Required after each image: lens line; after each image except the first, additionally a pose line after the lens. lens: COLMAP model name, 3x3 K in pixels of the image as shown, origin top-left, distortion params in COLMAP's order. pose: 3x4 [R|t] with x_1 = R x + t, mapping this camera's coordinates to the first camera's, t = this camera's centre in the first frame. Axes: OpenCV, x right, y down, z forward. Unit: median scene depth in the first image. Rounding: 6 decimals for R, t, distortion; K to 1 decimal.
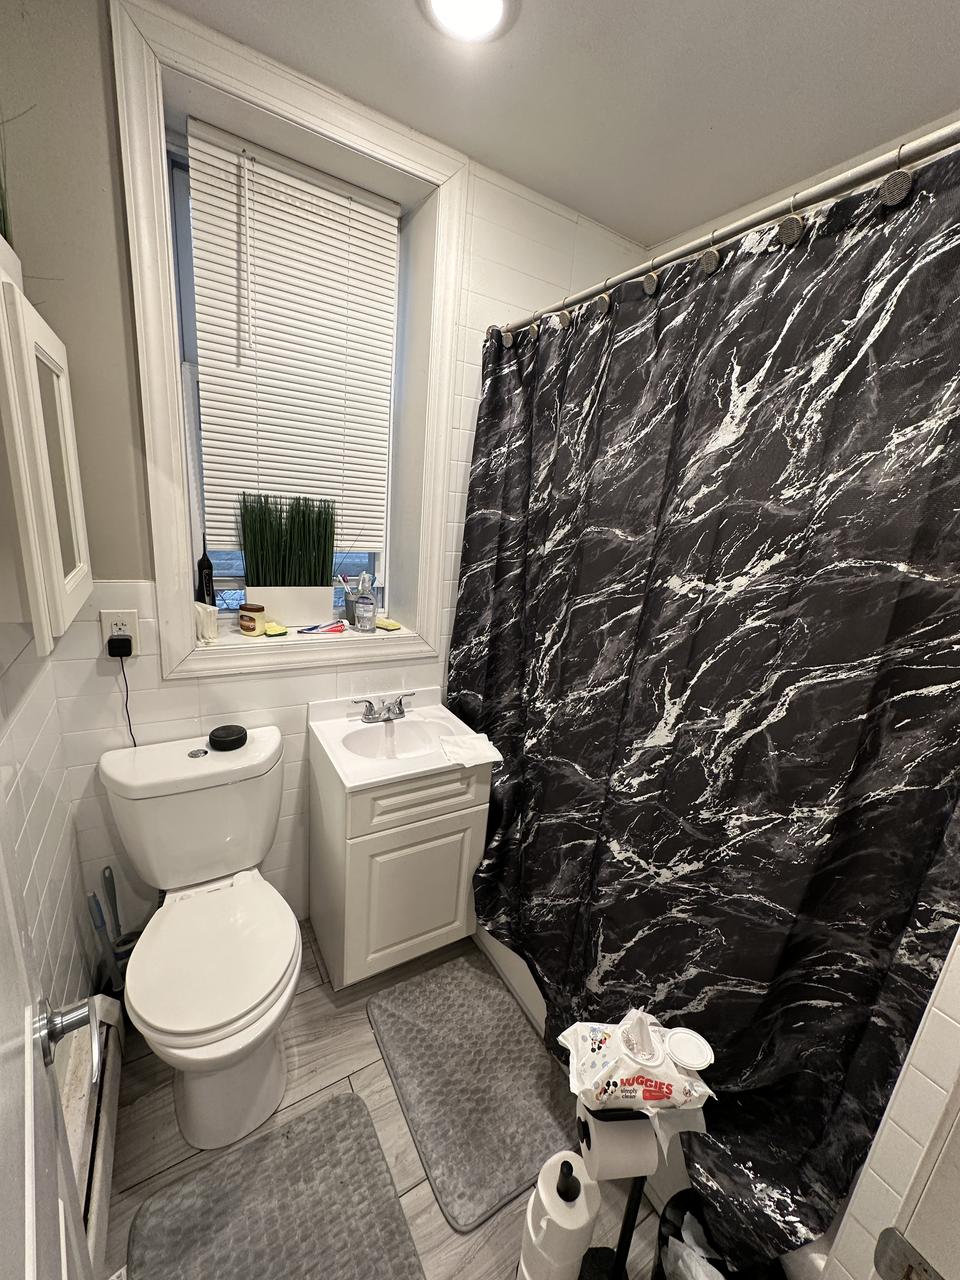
lens RADIAL K [[511.1, 0, 483.5], [0, 511.1, 641.3], [0, 0, 1]] dist [-0.003256, 0.000383]
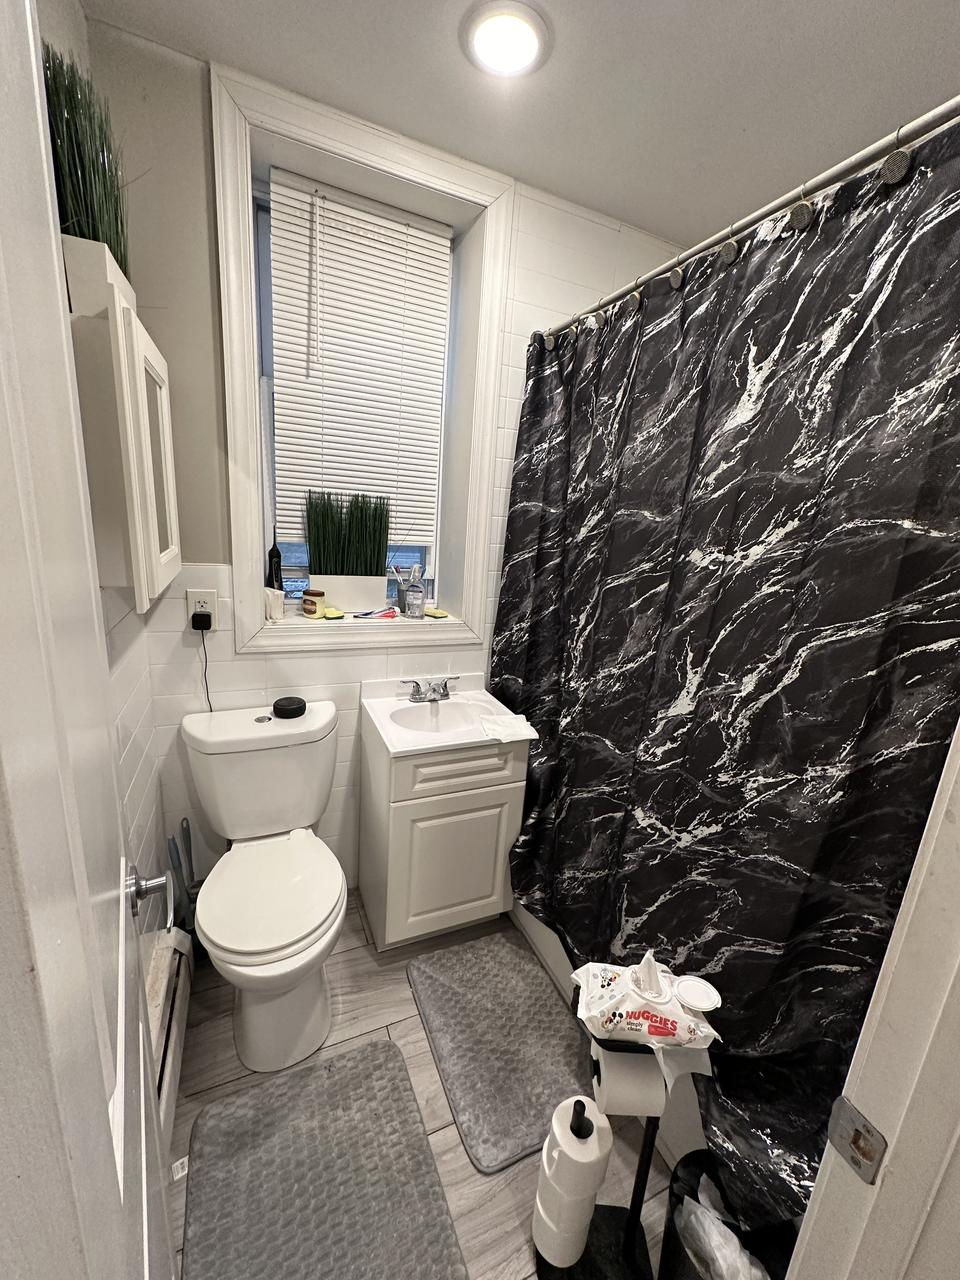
lens RADIAL K [[511.1, 0, 483.5], [0, 511.1, 641.3], [0, 0, 1]] dist [-0.003256, 0.000383]
pose [[0.992989, 0.014402, -0.117325, 0.062384], [-0.017773, 0.999457, -0.027738, 0.089444], [0.116862, 0.029629, 0.992706, -0.077434]]
